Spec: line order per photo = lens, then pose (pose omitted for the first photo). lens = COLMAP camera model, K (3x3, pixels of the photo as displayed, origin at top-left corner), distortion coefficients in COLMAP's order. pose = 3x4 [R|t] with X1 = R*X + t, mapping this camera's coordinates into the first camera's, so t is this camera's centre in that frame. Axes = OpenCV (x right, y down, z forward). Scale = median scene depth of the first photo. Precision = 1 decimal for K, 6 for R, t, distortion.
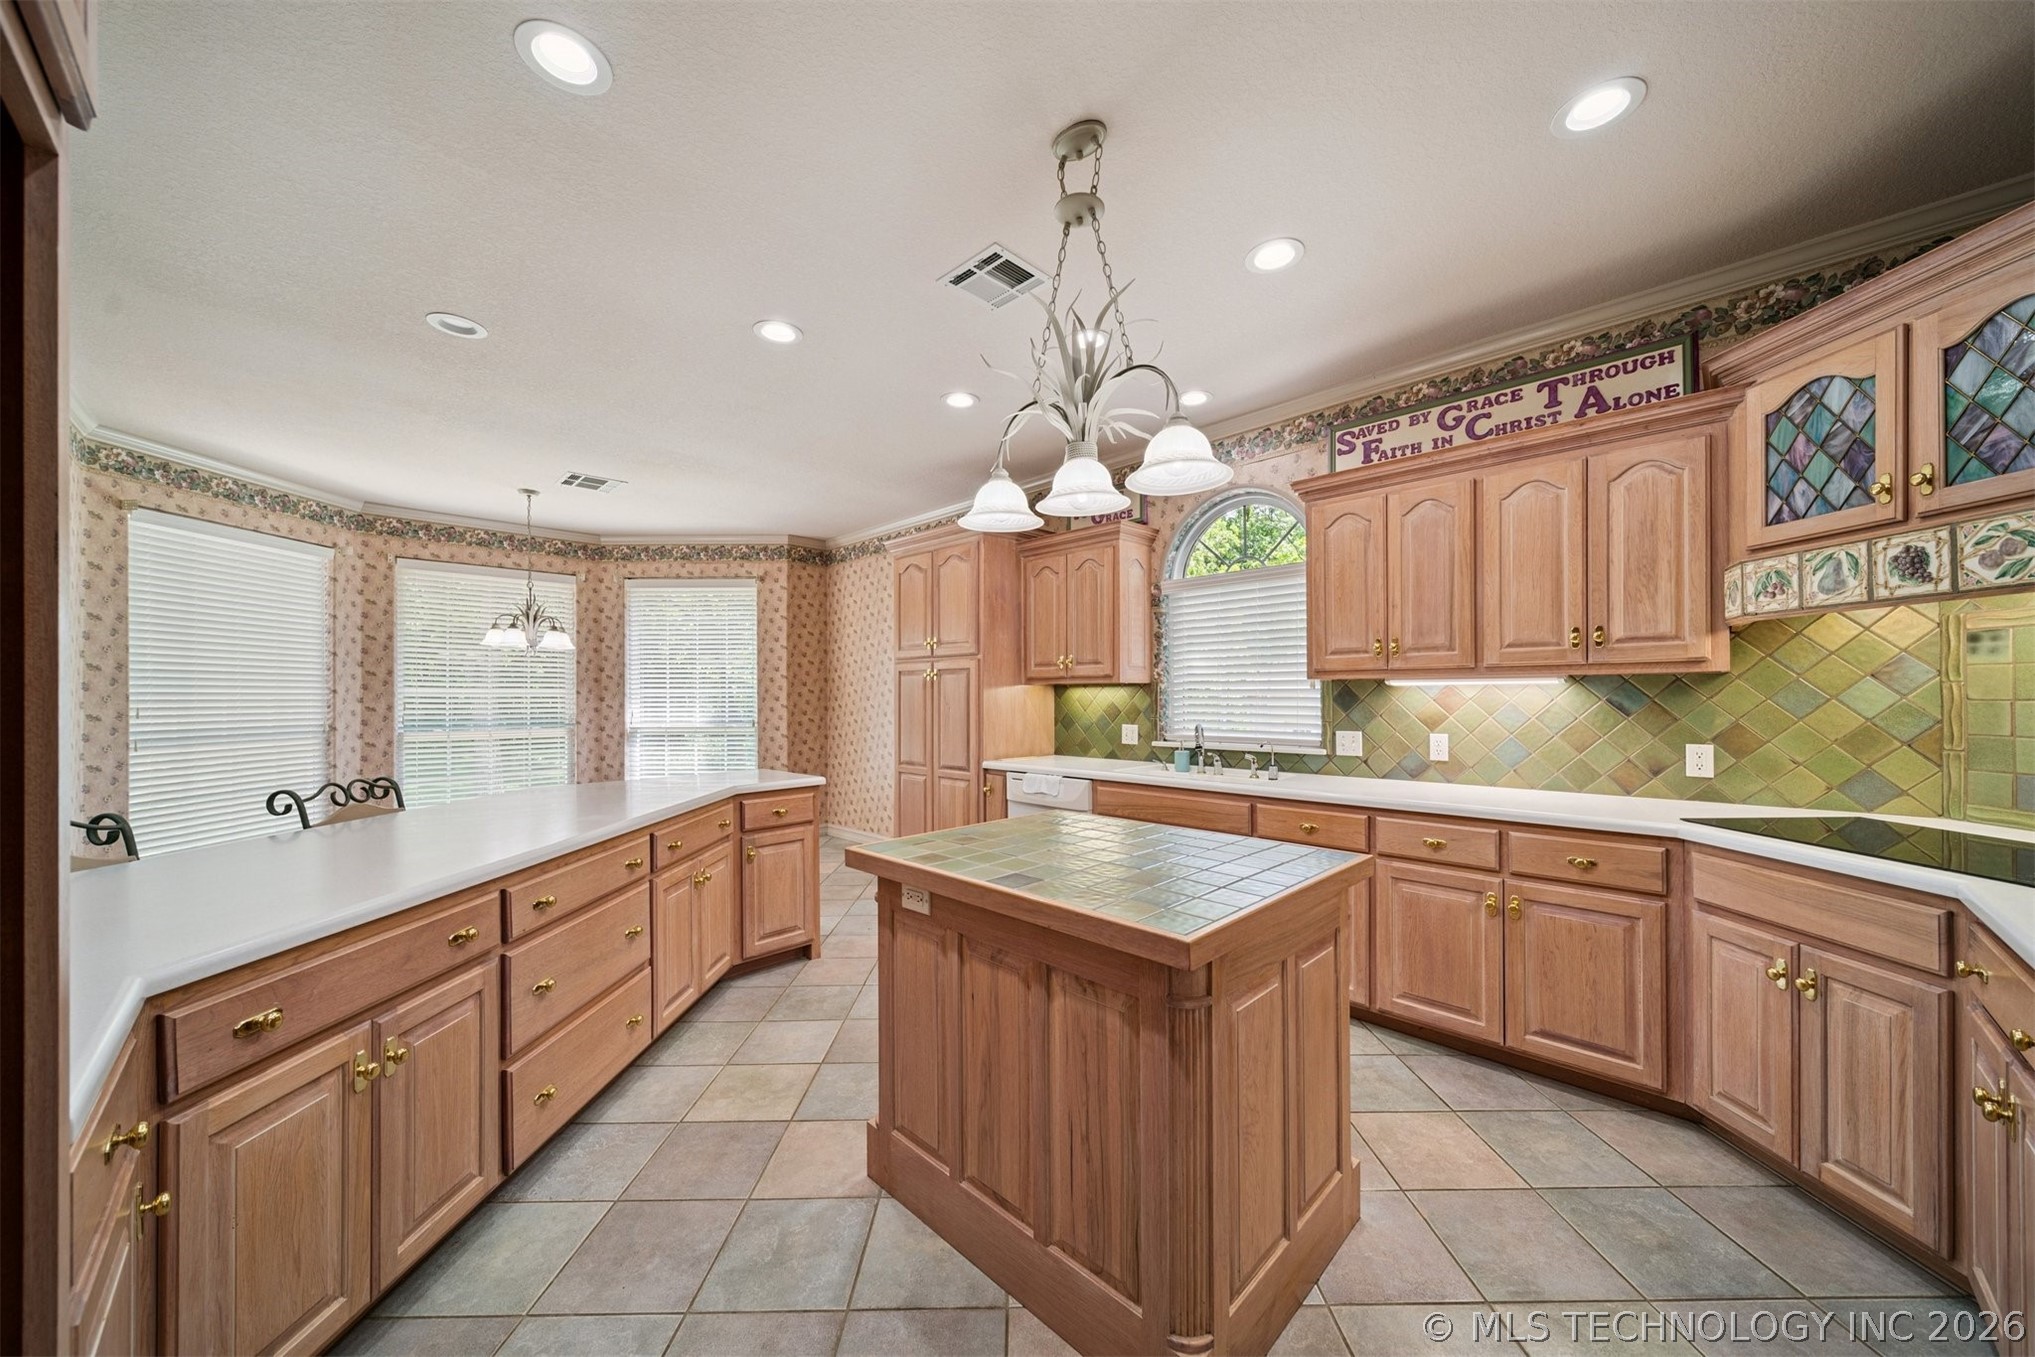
lens RADIAL K [[715.3, 0, 1025.2], [0, 715.3, 691.9], [0, 0, 1]] dist [0.003681, -0.000784]
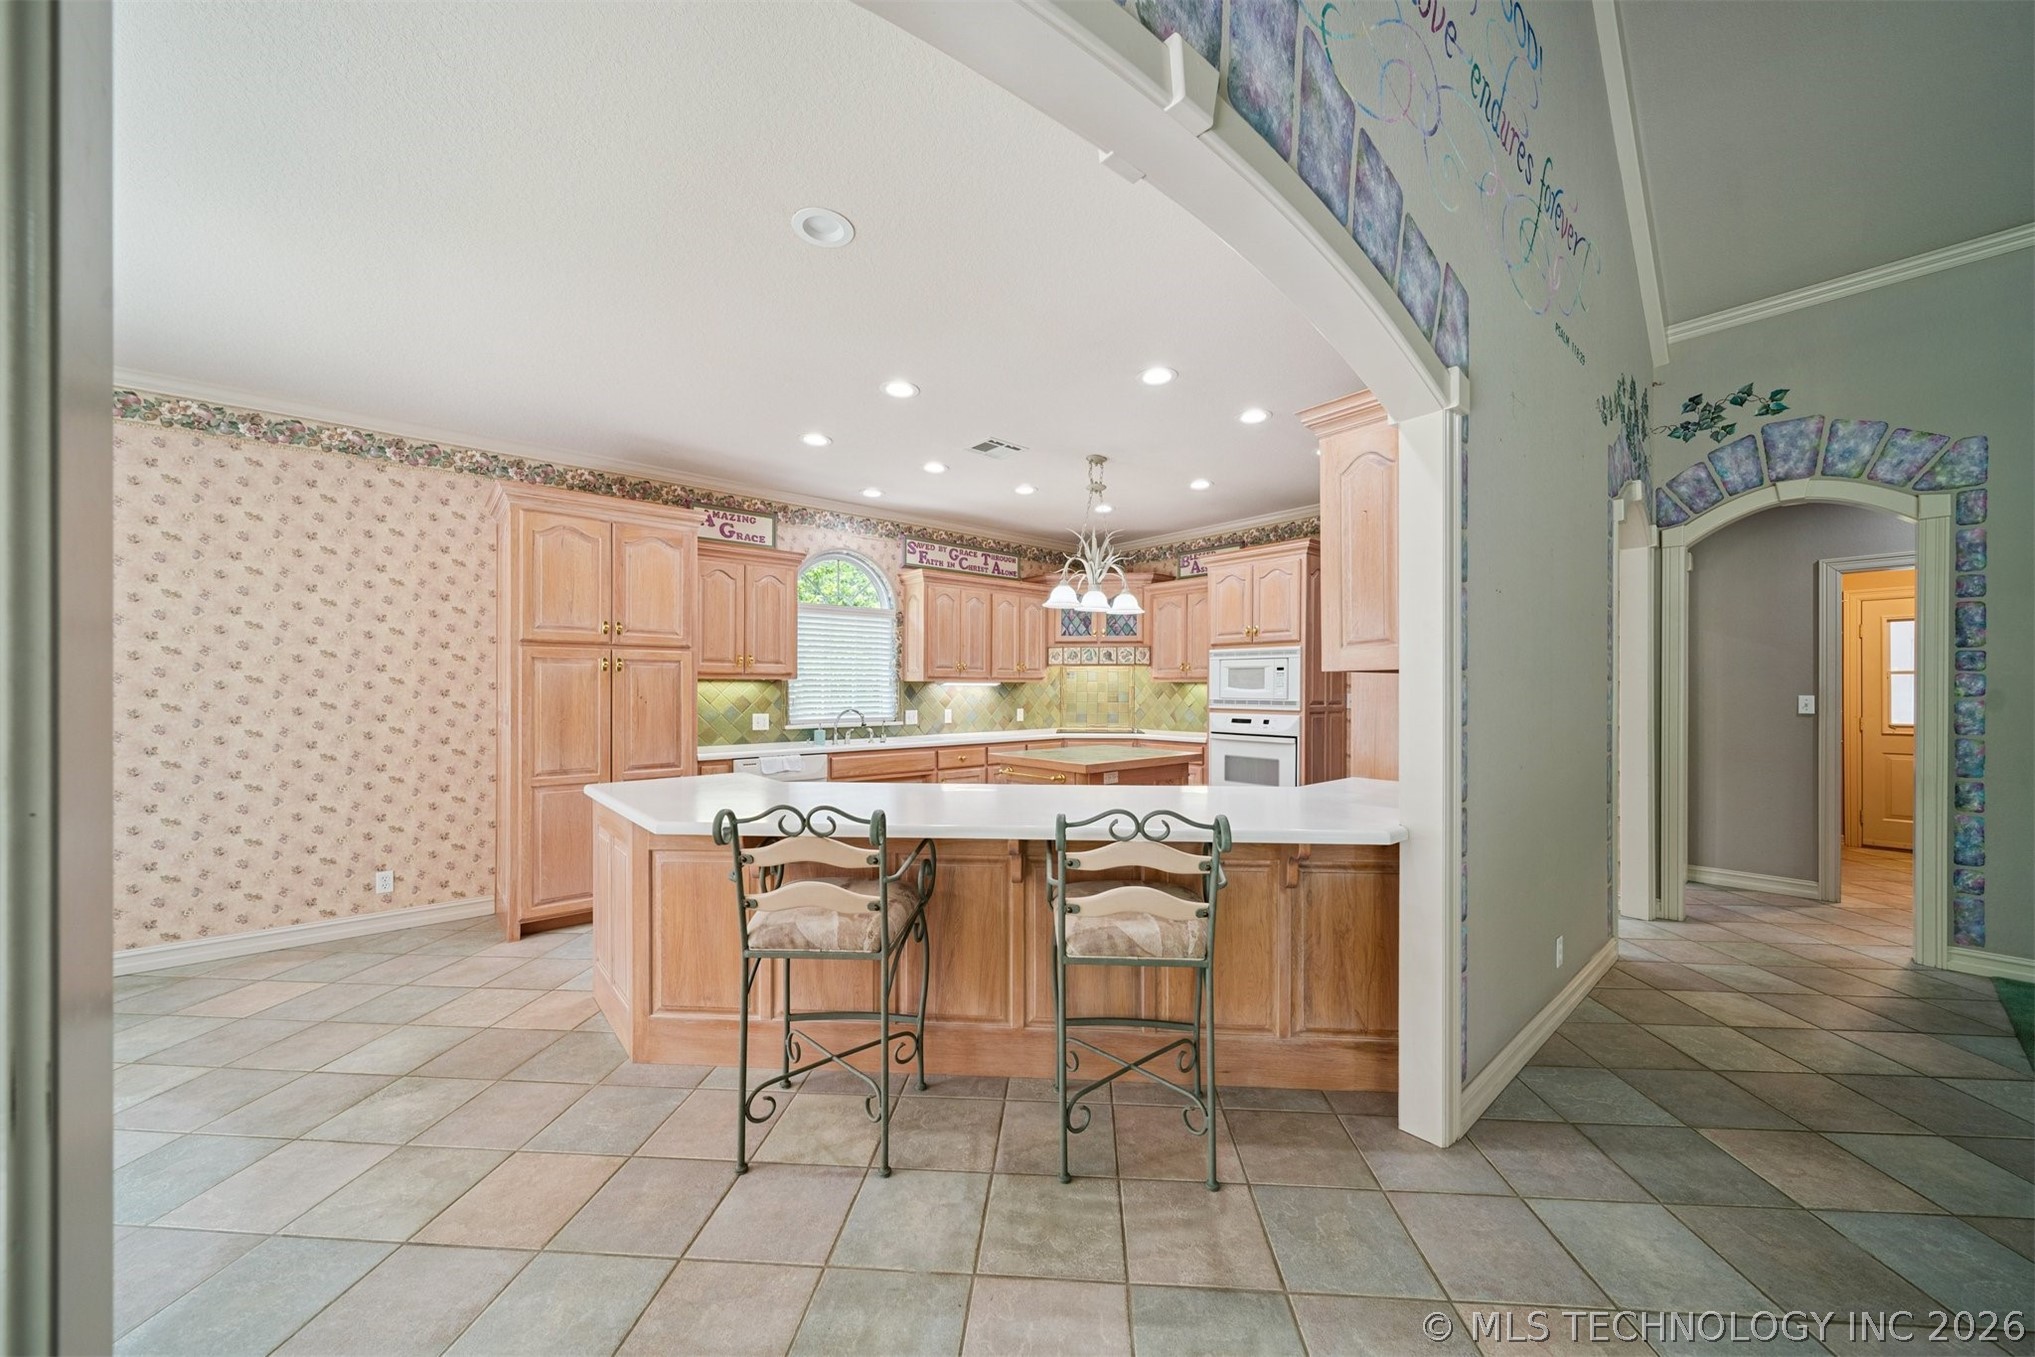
lens RADIAL K [[715.3, 0, 1034.6], [0, 715.3, 687.0], [0, 0, 1]] dist [0.003681, -0.000784]
pose [[0.065846, 0.008501, 0.997794, -0.890120], [-0.004913, 0.999954, -0.008195, 0.006862], [-0.997818, -0.004363, 0.065885, 0.397834]]
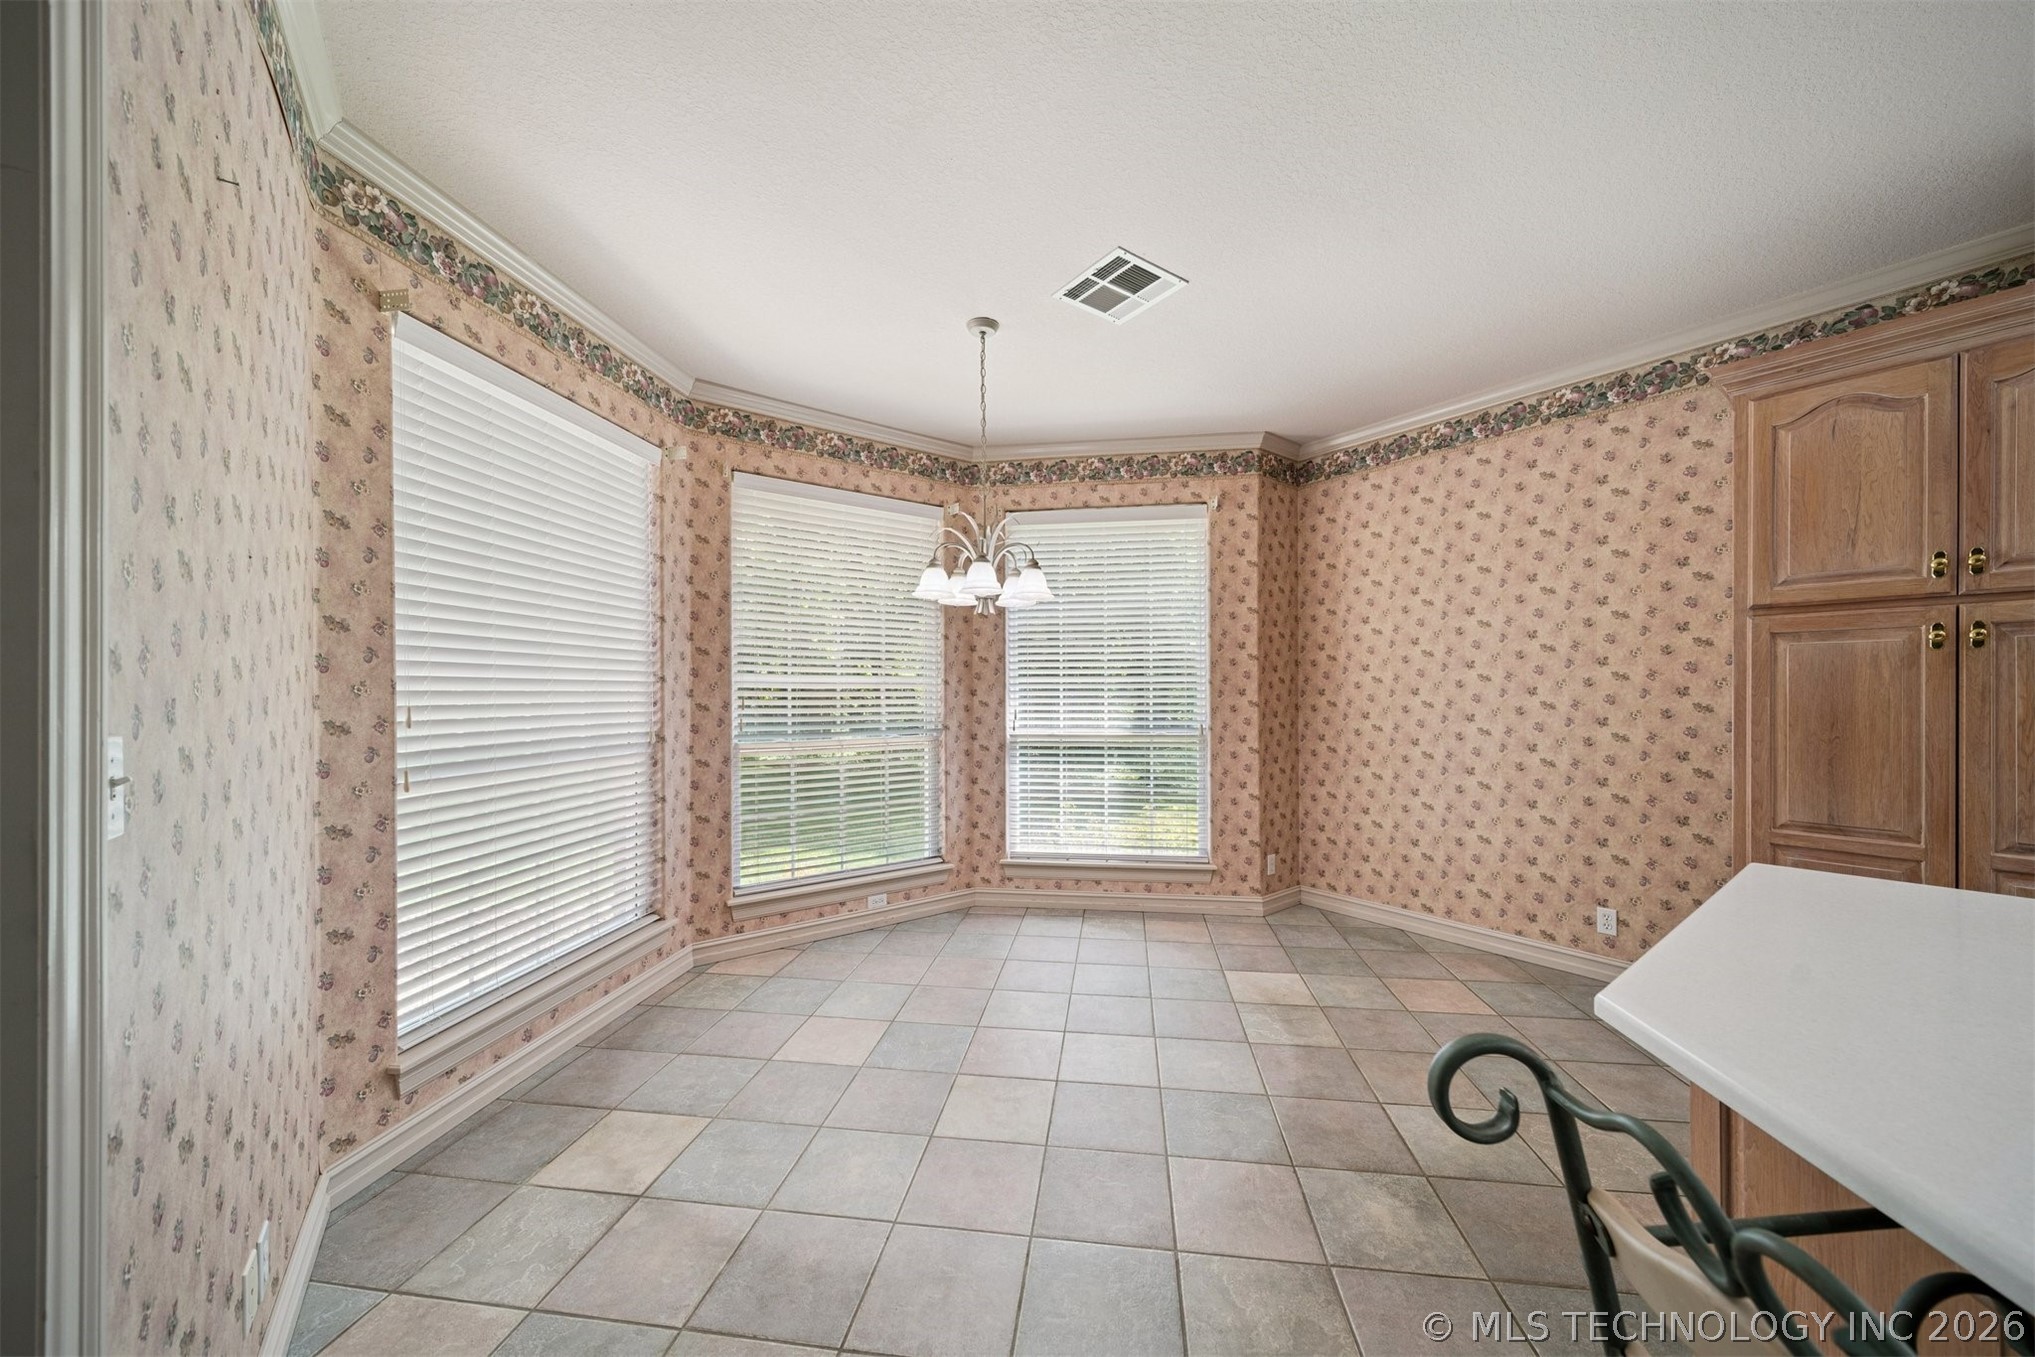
lens RADIAL K [[715.3, 0, 1023.0], [0, 715.3, 692.4], [0, 0, 1]] dist [0.003681, -0.000784]
pose [[0.989355, 0.000604, -0.145520, -0.580799], [0.000455, 0.999974, 0.007244, 0.006720], [0.145521, -0.007233, 0.989329, 0.444659]]
